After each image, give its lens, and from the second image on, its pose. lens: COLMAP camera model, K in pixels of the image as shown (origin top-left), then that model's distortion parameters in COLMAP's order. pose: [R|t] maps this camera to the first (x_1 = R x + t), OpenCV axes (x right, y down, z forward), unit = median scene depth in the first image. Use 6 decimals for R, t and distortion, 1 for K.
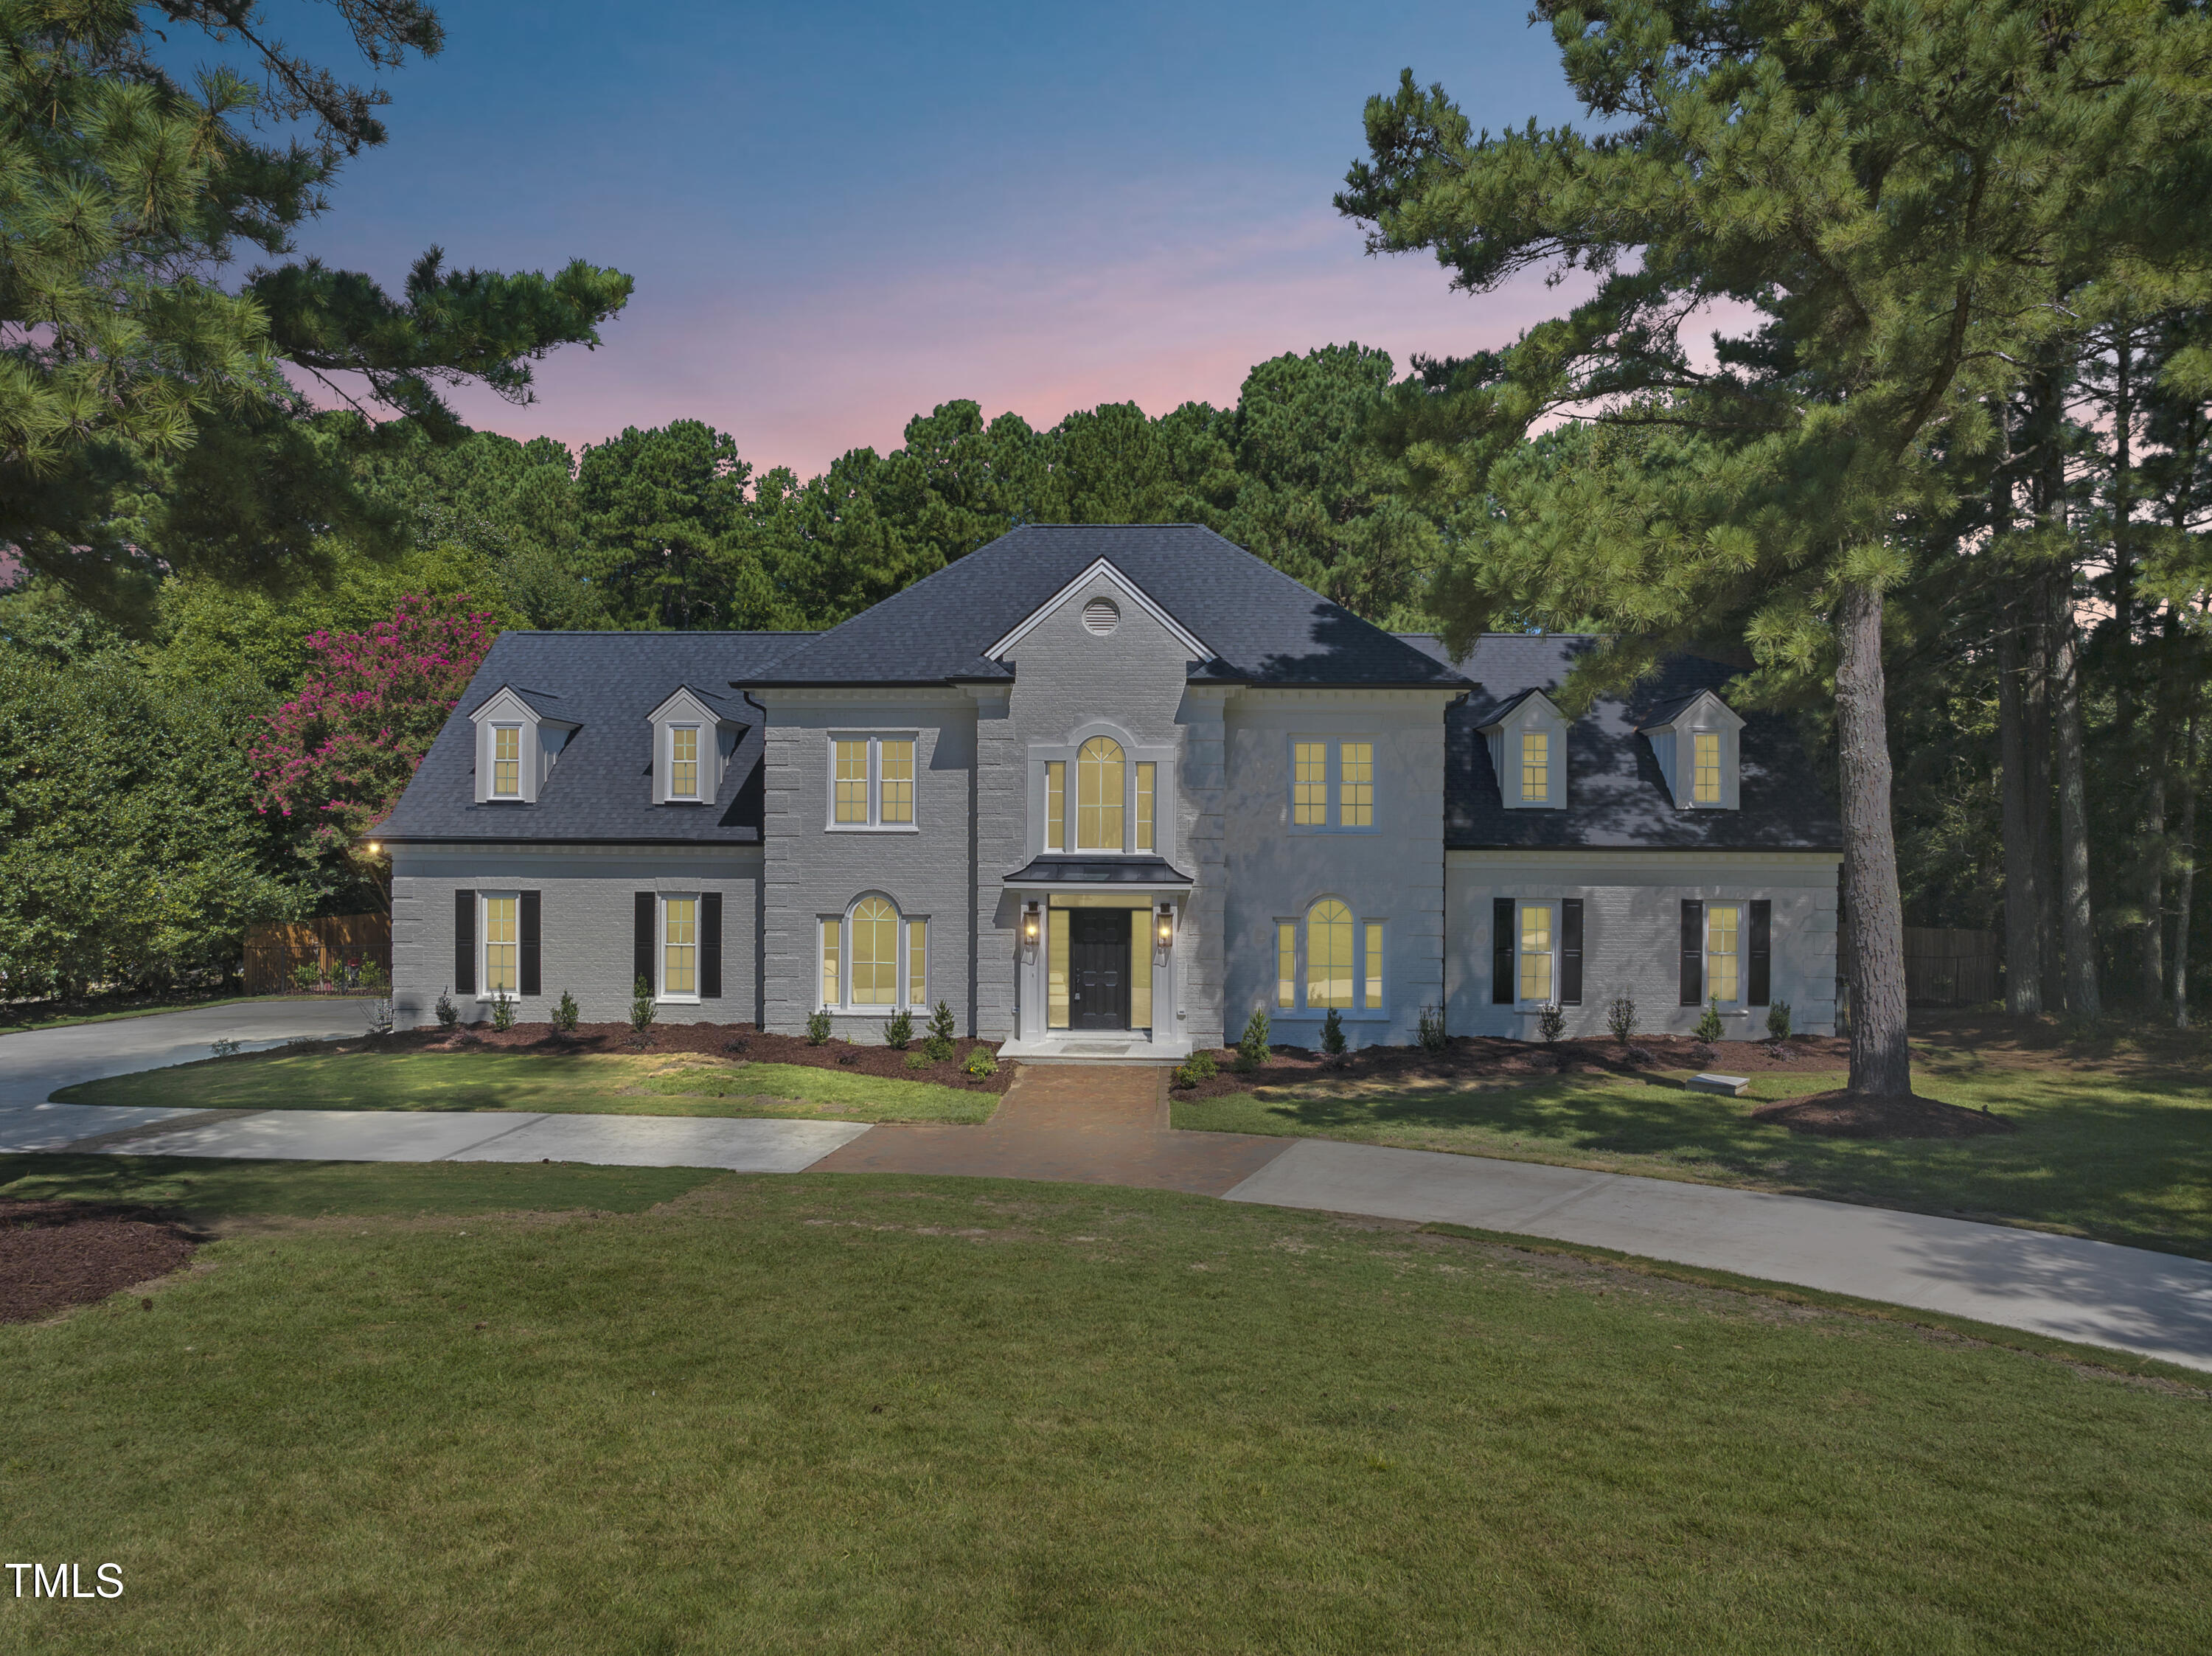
lens RADIAL K [[1548.9, 0, 1106.0], [0, 1548.9, 828.0], [0, 0, 1]] dist [-0.015134, -0.001475]
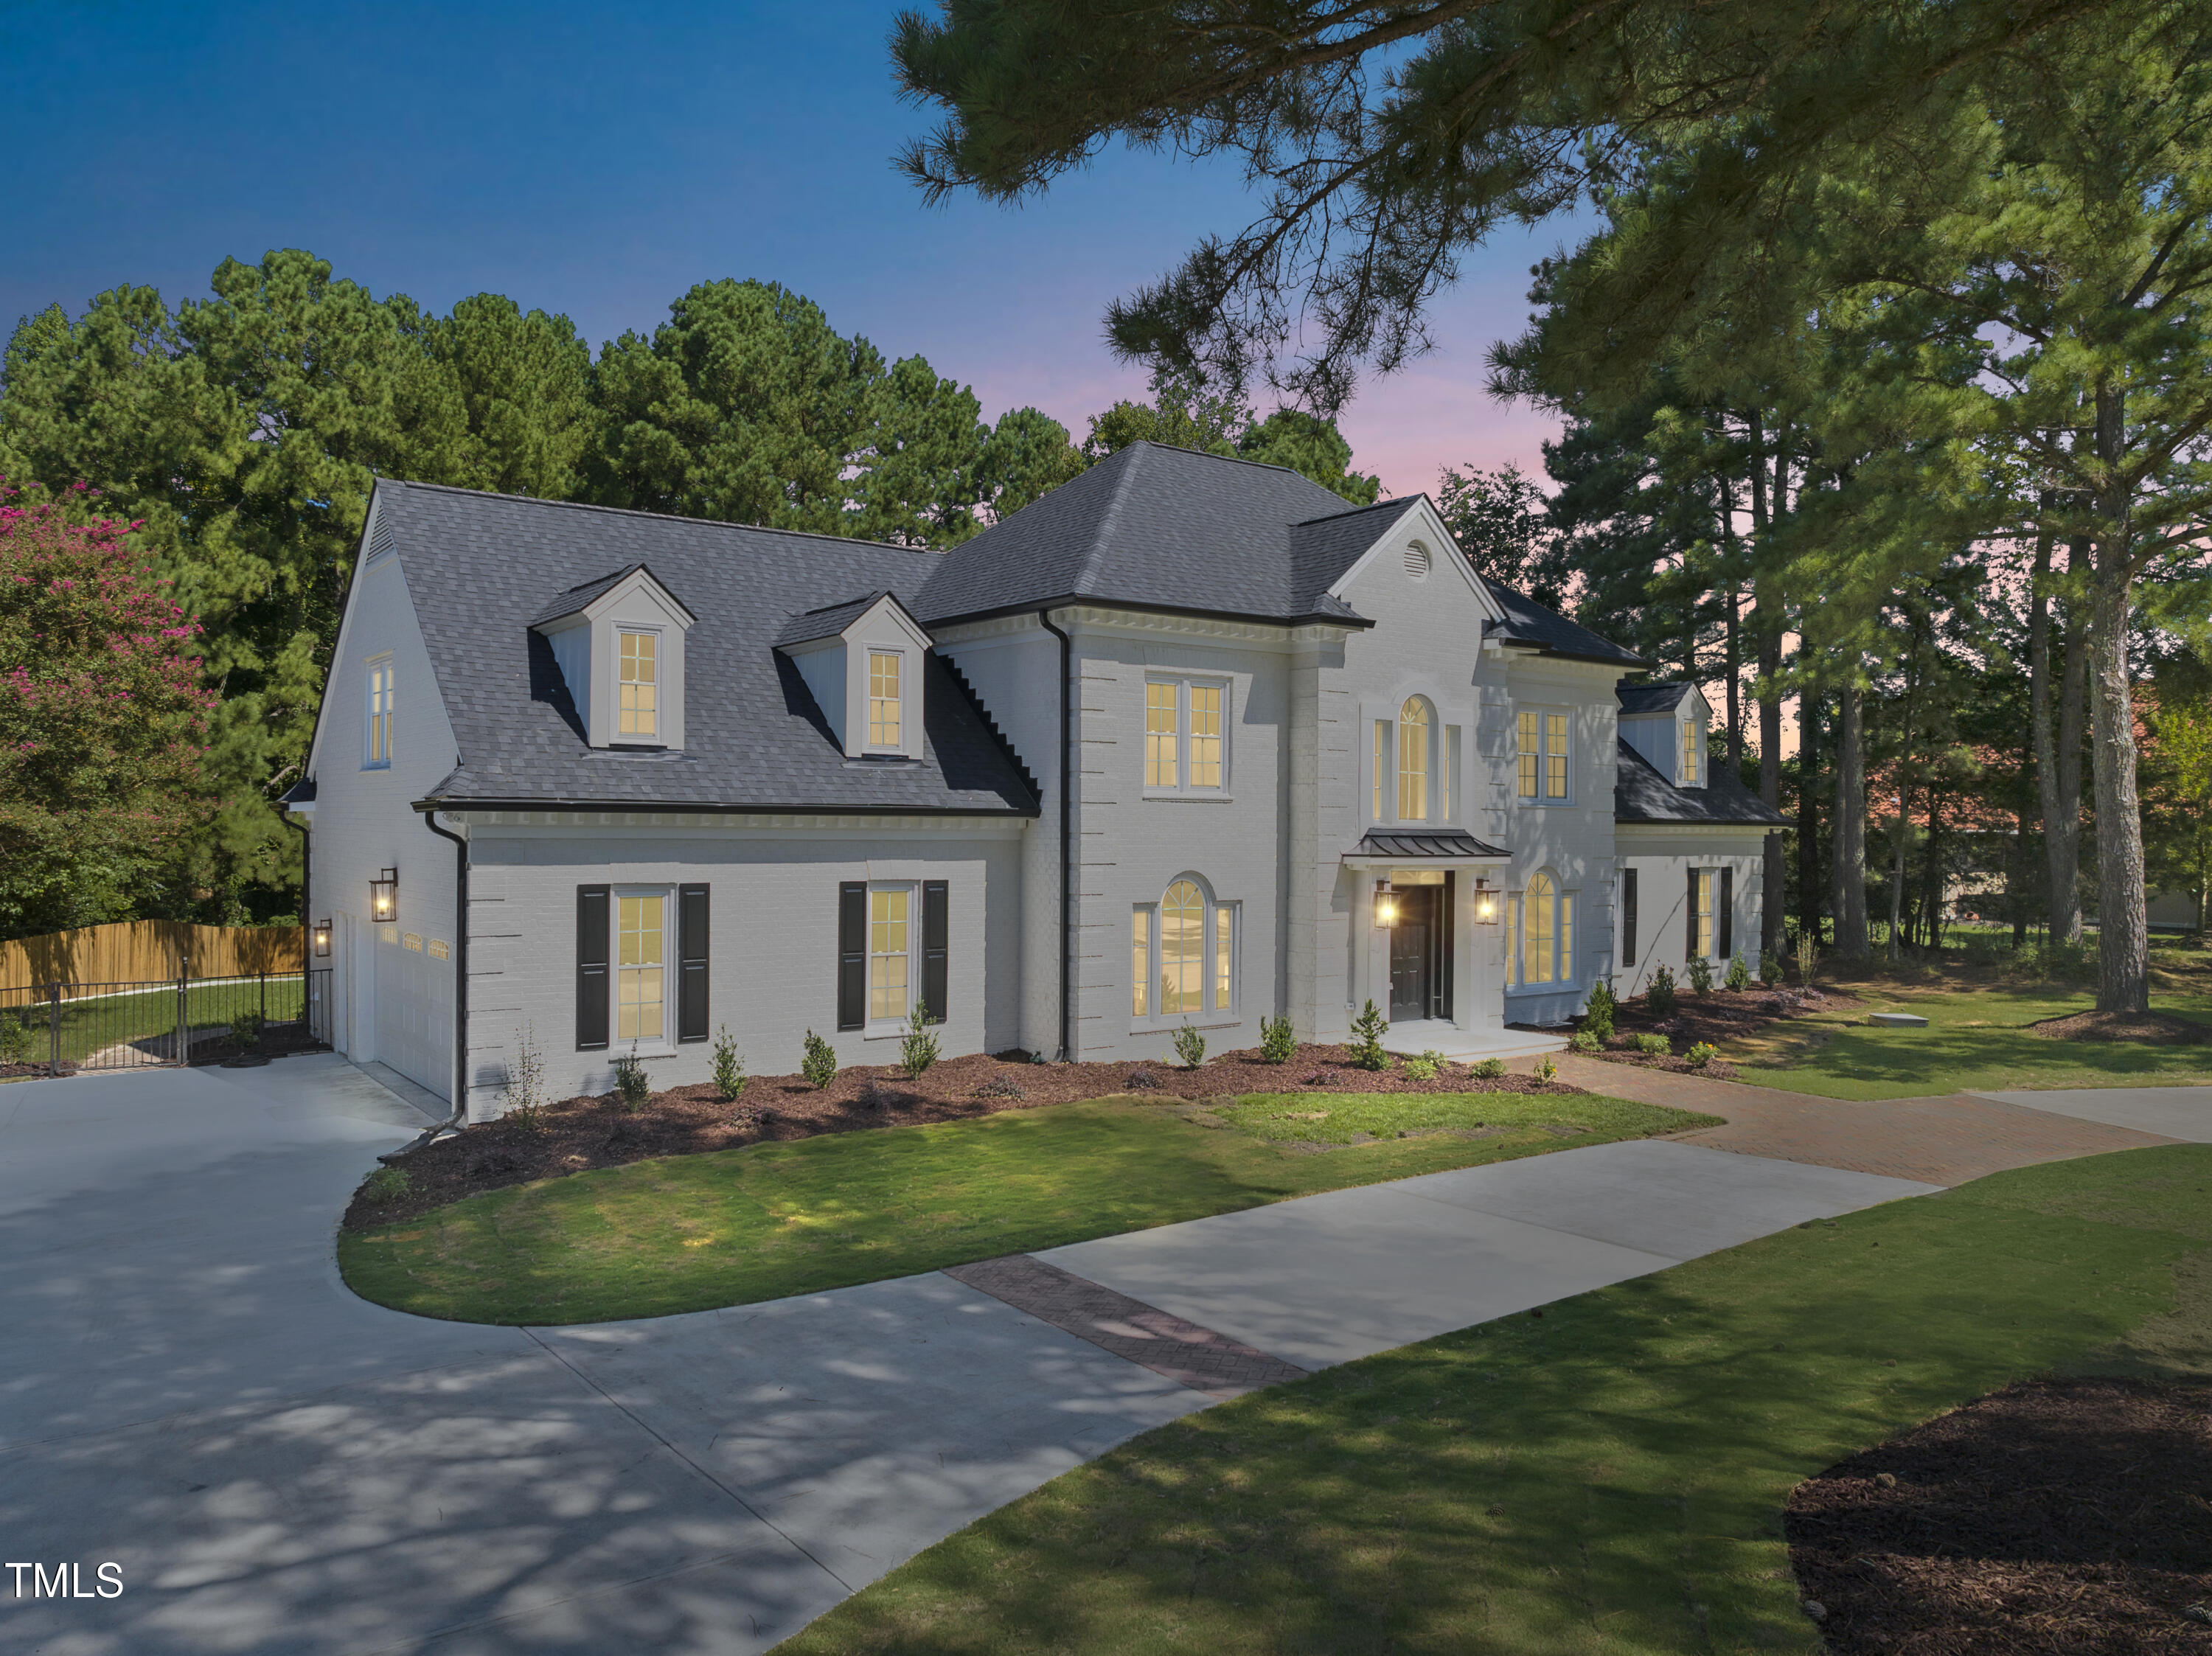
lens RADIAL K [[1548.9, 0, 1106.0], [0, 1548.9, 828.0], [0, 0, 1]] dist [-0.015134, -0.001475]
pose [[0.777847, -0.000642, 0.628453, -0.673865], [-0.001865, 0.999993, 0.003330, 0.014903], [-0.628451, -0.003762, 0.777840, 0.391953]]
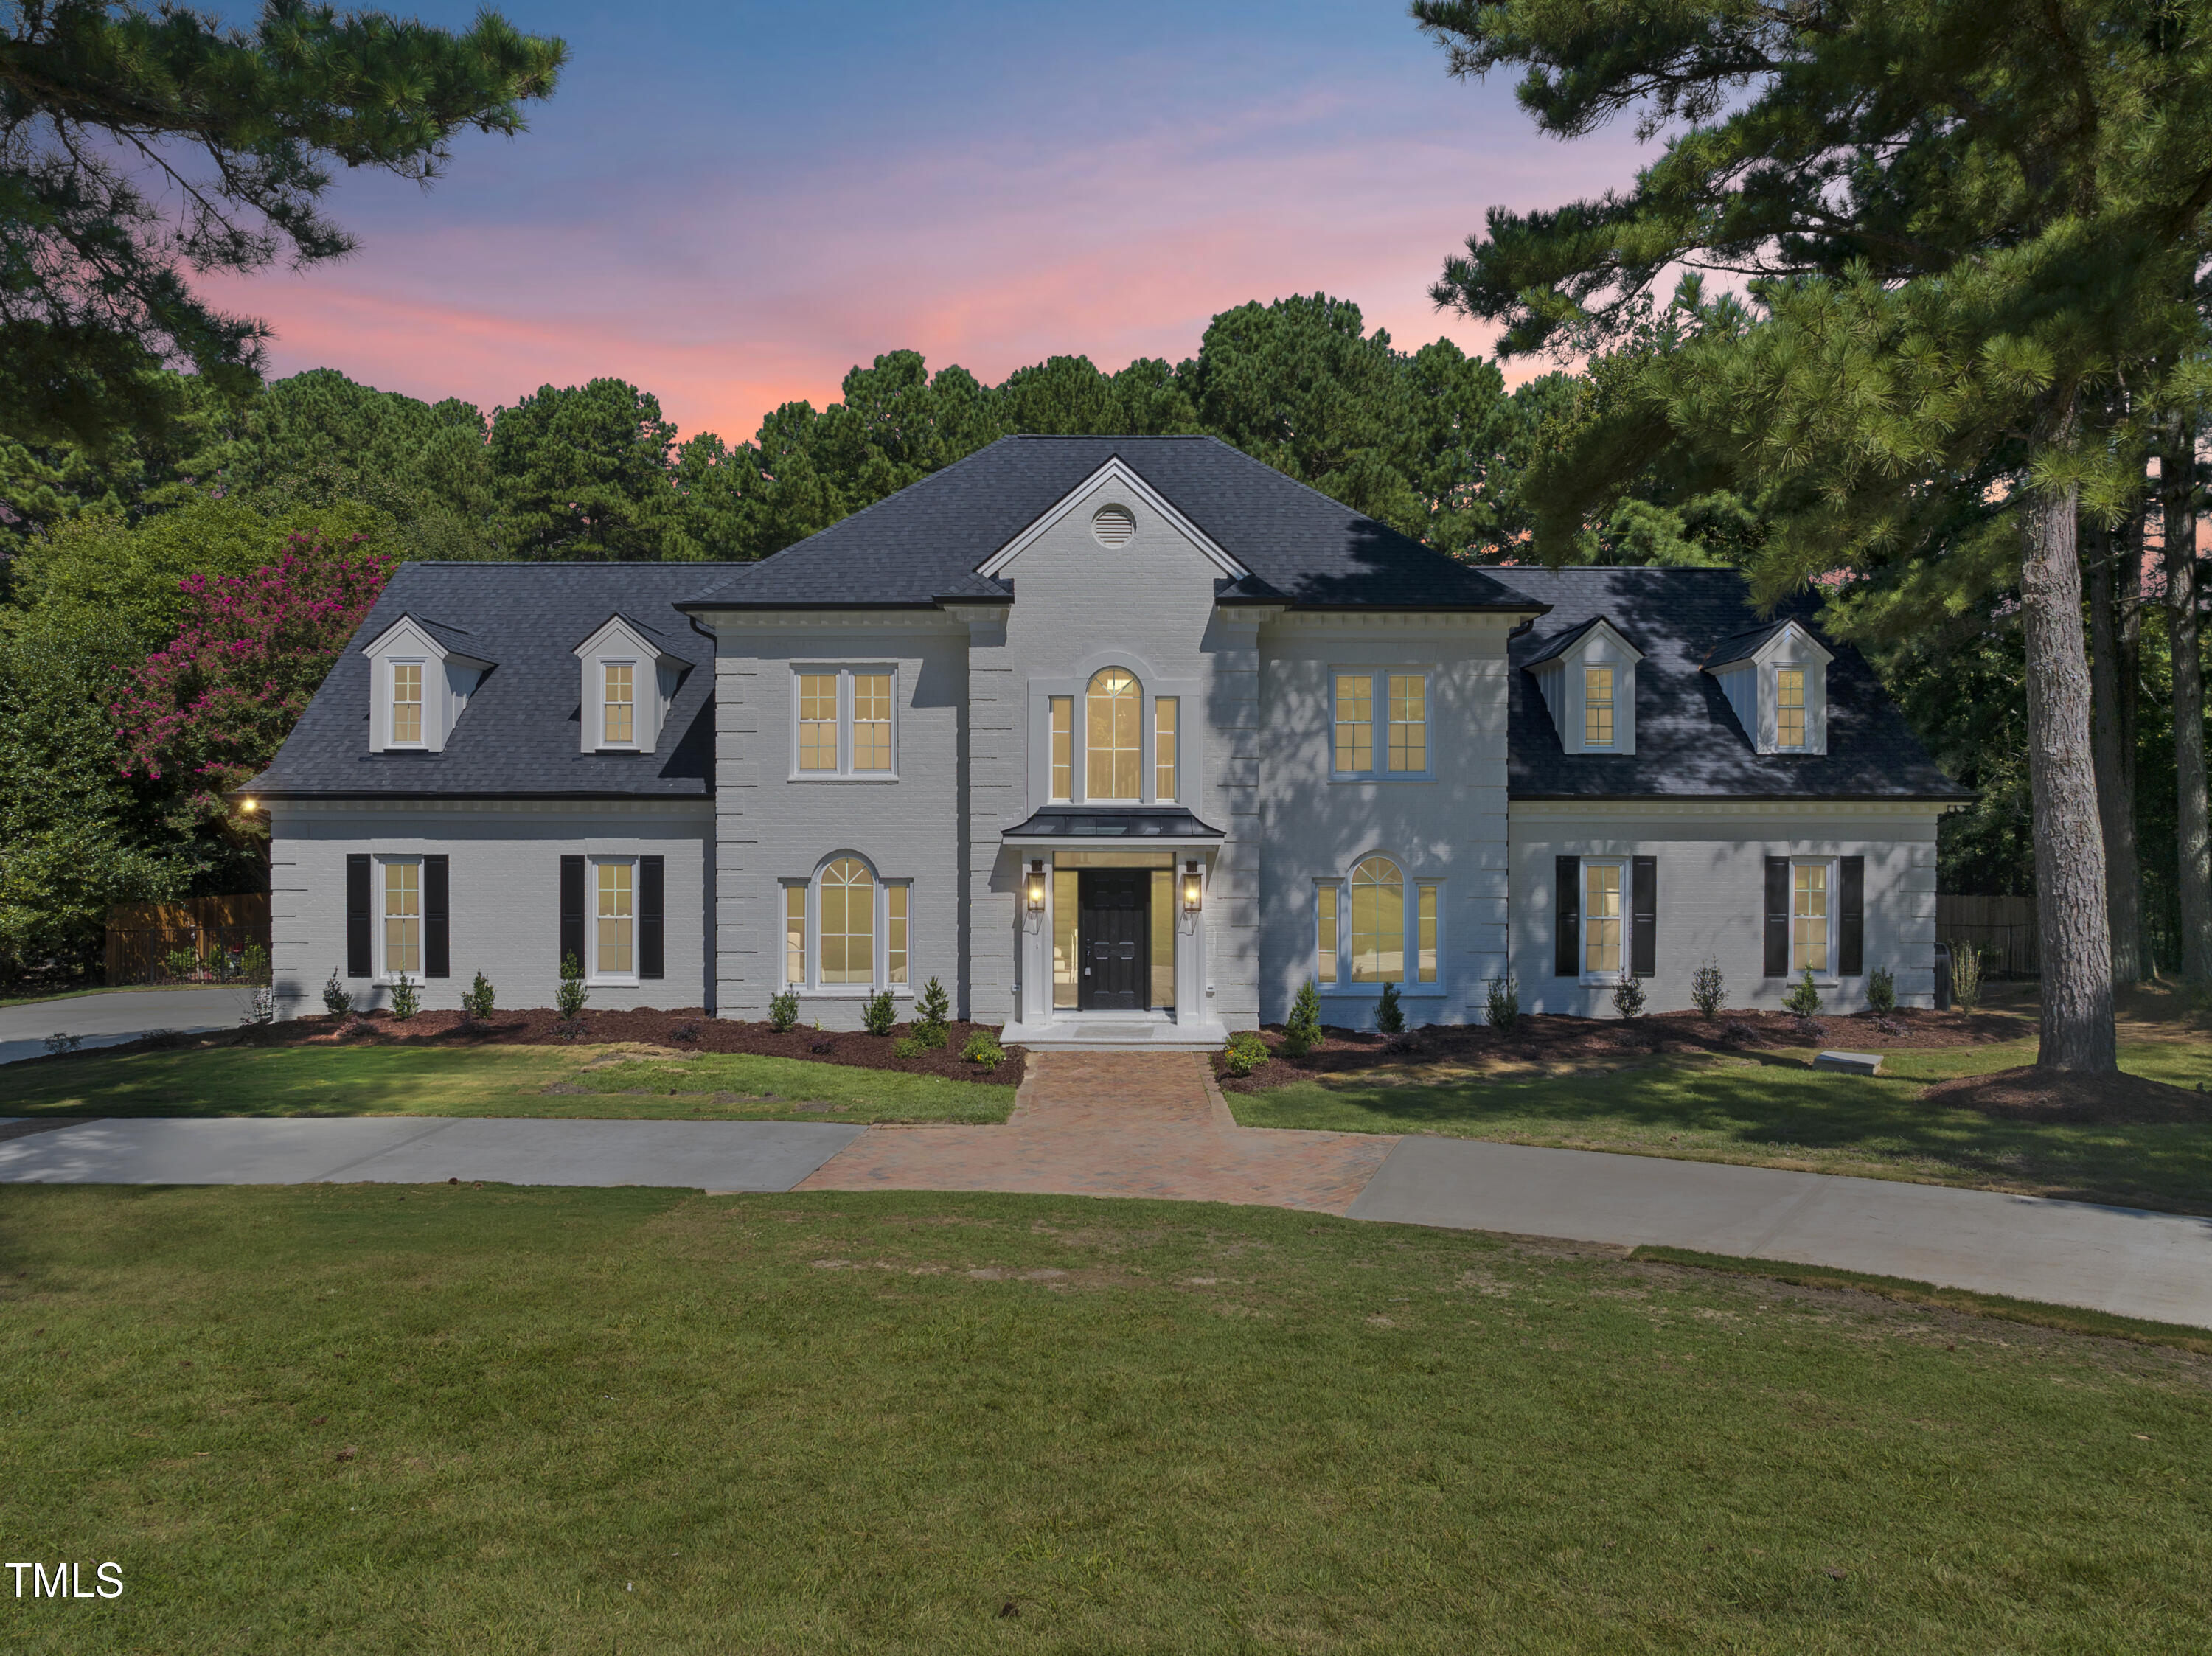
lens RADIAL K [[1545.8, 0, 1106.0], [0, 1545.8, 828.0], [0, 0, 1]] dist [-0.036375, 0.024568]
pose [[0.998703, -0.005177, 0.050645, -0.048834], [0.004962, 0.999978, 0.004362, 0.024718], [-0.050667, -0.004105, 0.998707, 0.141938]]
